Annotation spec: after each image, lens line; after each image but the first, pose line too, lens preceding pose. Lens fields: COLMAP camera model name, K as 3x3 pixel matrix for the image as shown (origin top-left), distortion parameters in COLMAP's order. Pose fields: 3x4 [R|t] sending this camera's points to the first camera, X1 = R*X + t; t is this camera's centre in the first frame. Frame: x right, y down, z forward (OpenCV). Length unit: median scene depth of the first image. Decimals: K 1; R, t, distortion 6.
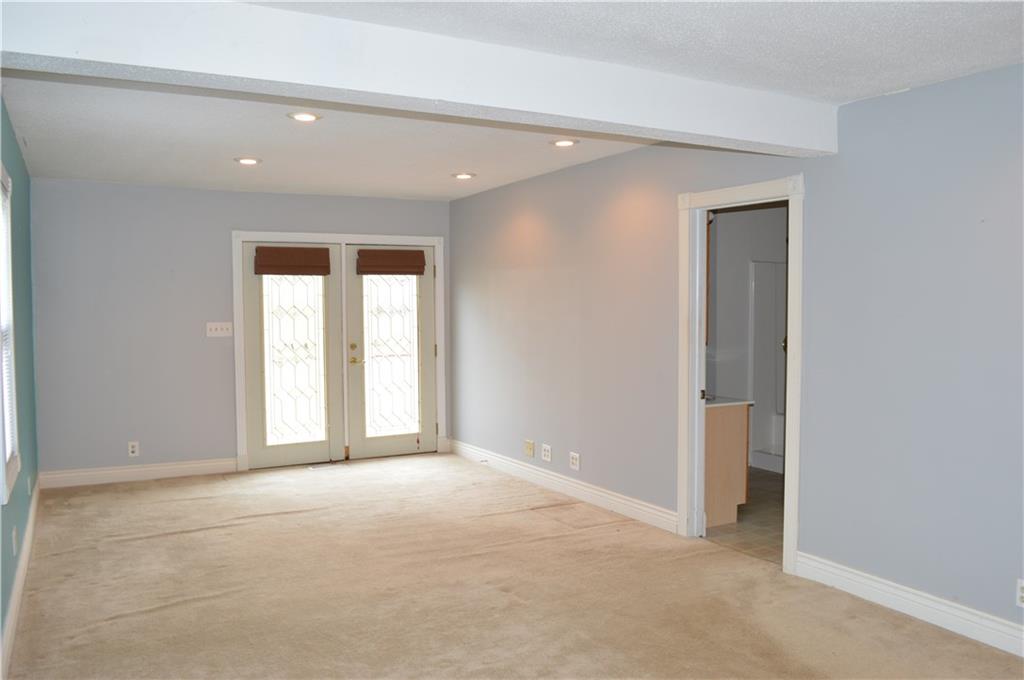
lens RADIAL K [[824.6, 0, 512.0], [0, 824.6, 340.0], [0, 0, 1]] dist [-0.076521, 0.004585]
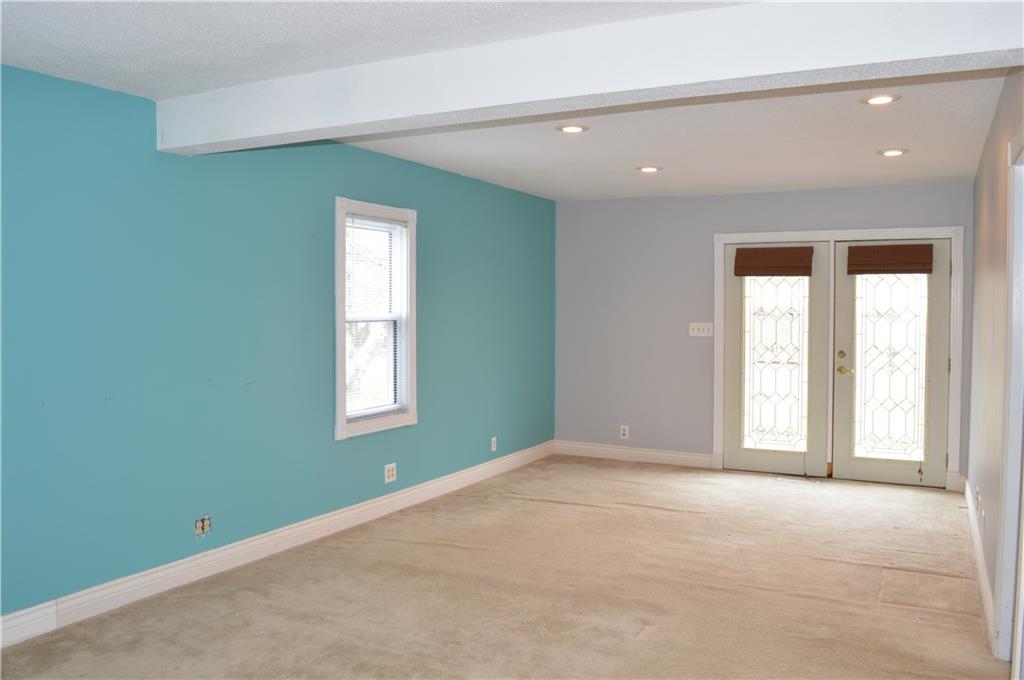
lens RADIAL K [[824.6, 0, 512.0], [0, 824.6, 340.0], [0, 0, 1]] dist [-0.076521, 0.004585]
pose [[0.544818, 0.042270, -0.837488, 0.375343], [-0.045011, 0.998763, 0.021129, -0.010409], [0.837345, 0.026185, 0.546047, 0.216601]]
